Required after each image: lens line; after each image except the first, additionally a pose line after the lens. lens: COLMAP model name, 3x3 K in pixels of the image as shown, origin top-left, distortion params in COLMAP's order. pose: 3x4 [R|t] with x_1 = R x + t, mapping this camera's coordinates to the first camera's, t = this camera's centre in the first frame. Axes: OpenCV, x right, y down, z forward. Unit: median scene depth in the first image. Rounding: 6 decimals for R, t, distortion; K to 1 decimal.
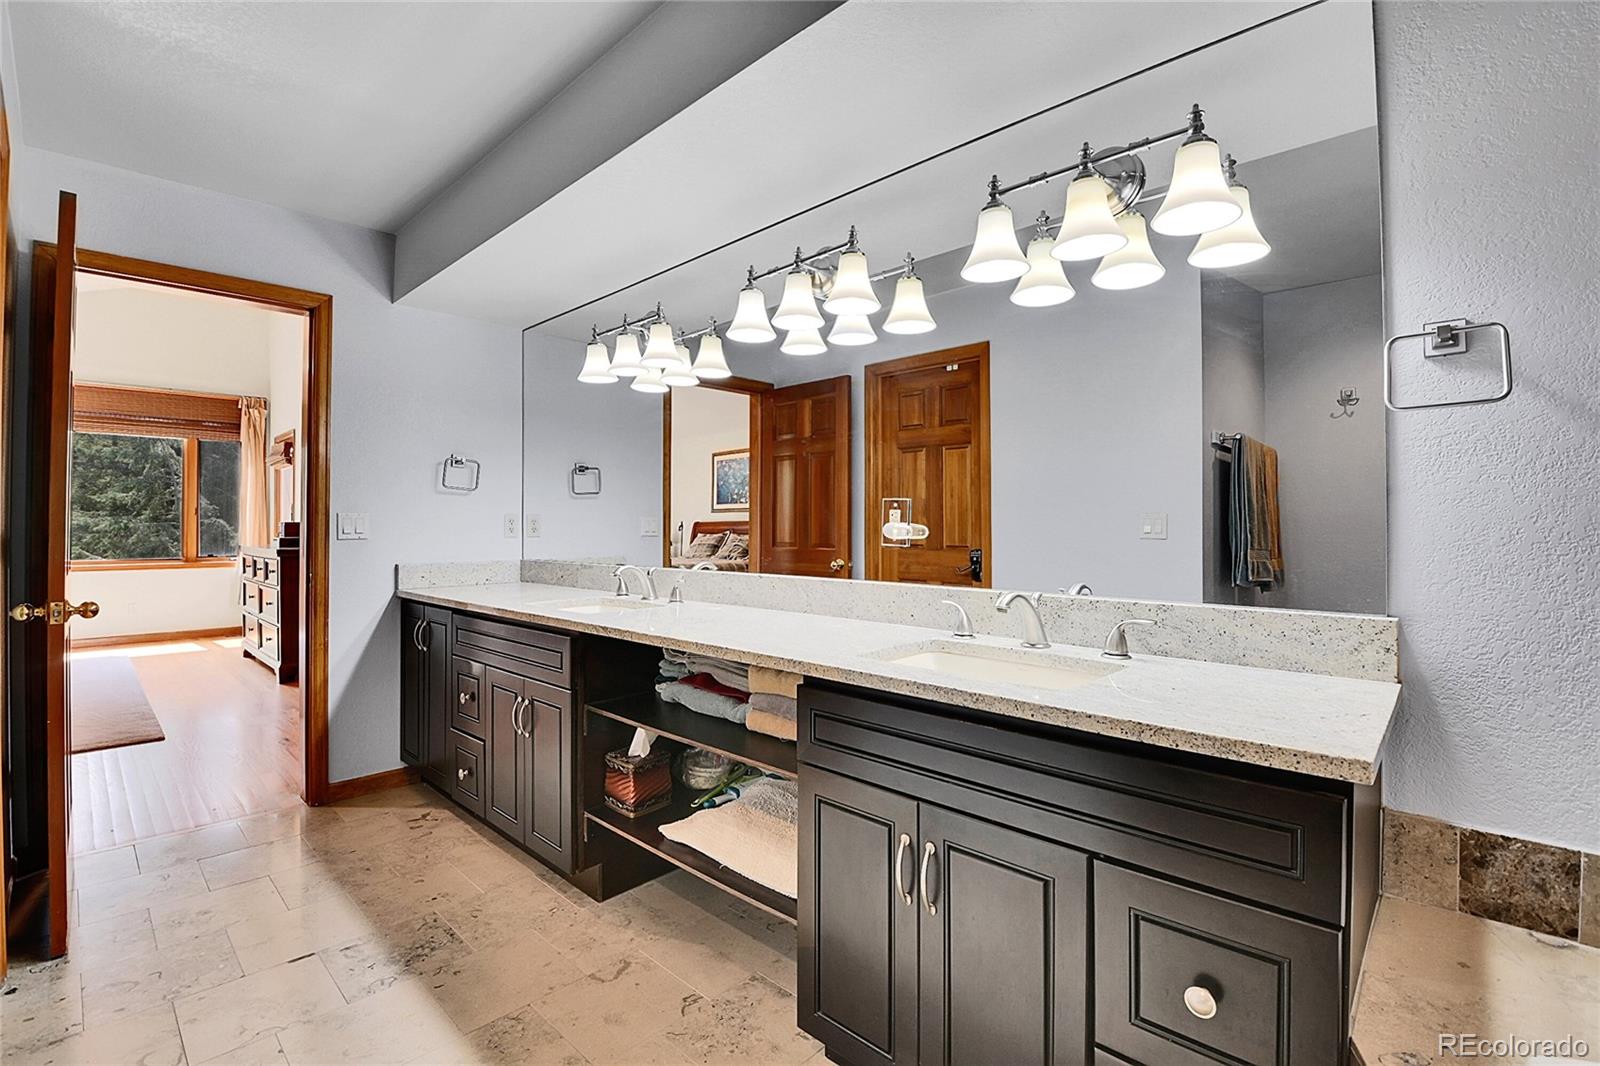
lens RADIAL K [[712.4, 0, 805.9], [0, 712.4, 526.8], [0, 0, 1]] dist [-0.001251, -0.000159]
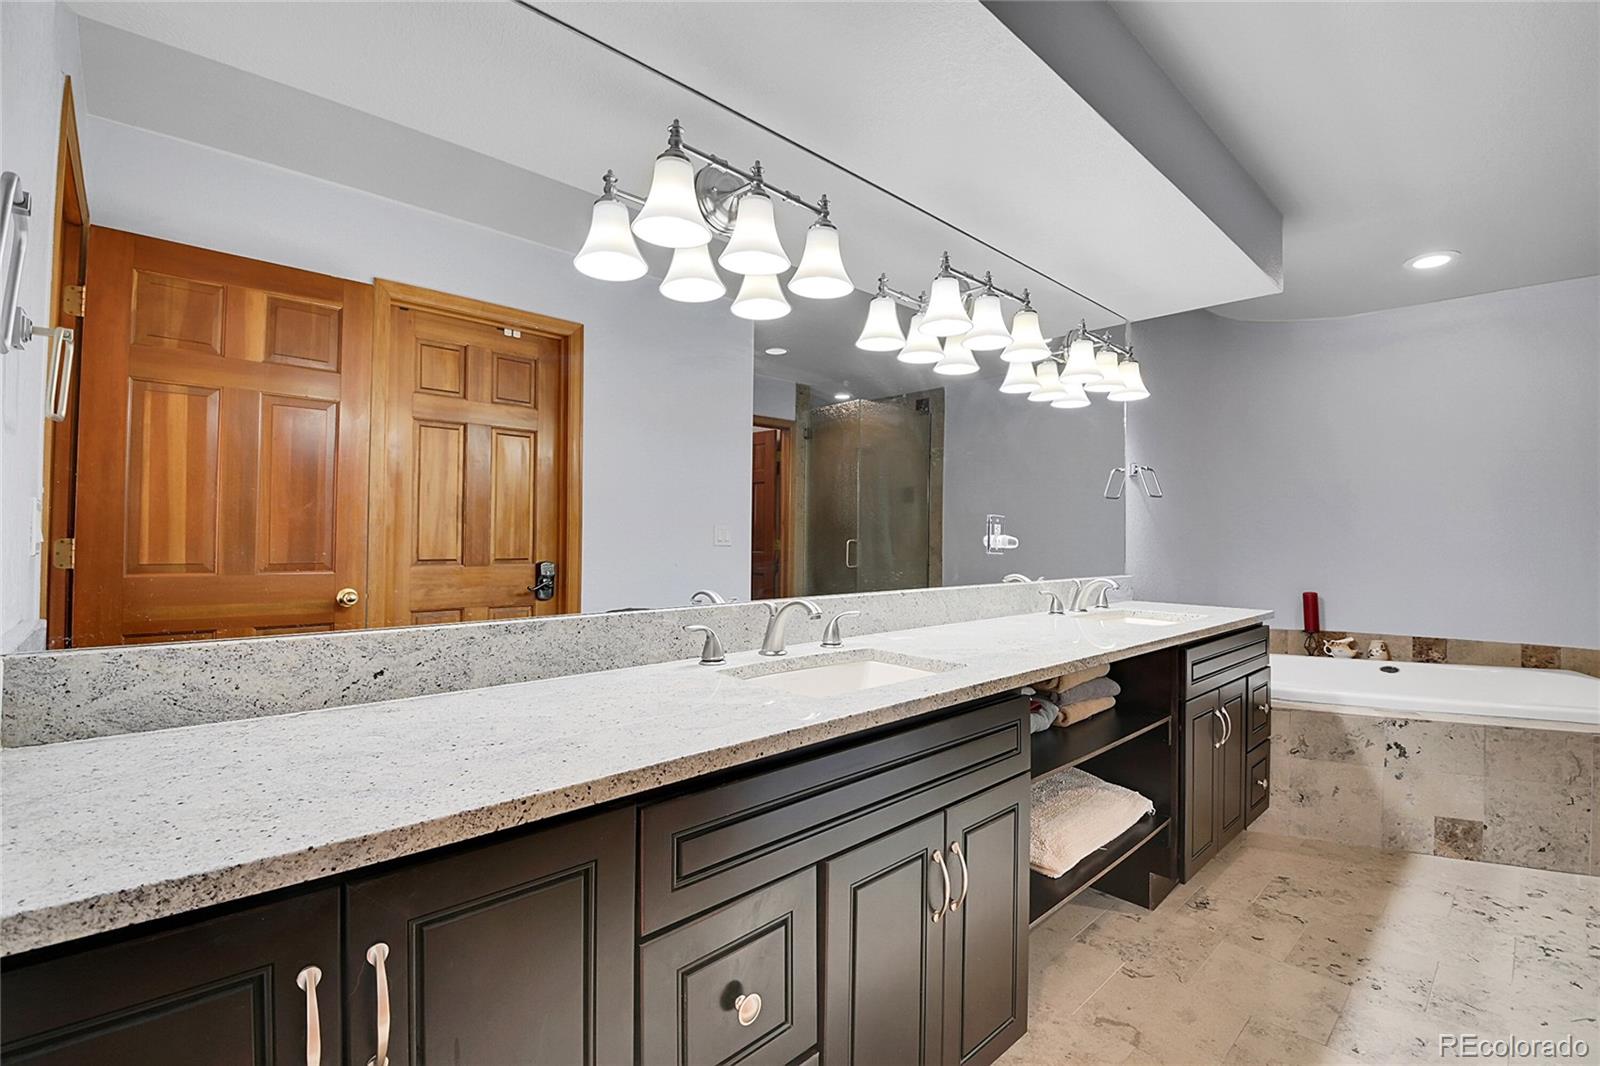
lens RADIAL K [[712.4, 0, 805.9], [0, 712.4, 526.8], [0, 0, 1]] dist [-0.001251, -0.000159]
pose [[0.055358, 0.013554, 0.998375, -0.785970], [-0.006891, 0.999889, -0.013192, -0.000695], [-0.998443, -0.006150, 0.055446, 0.879954]]
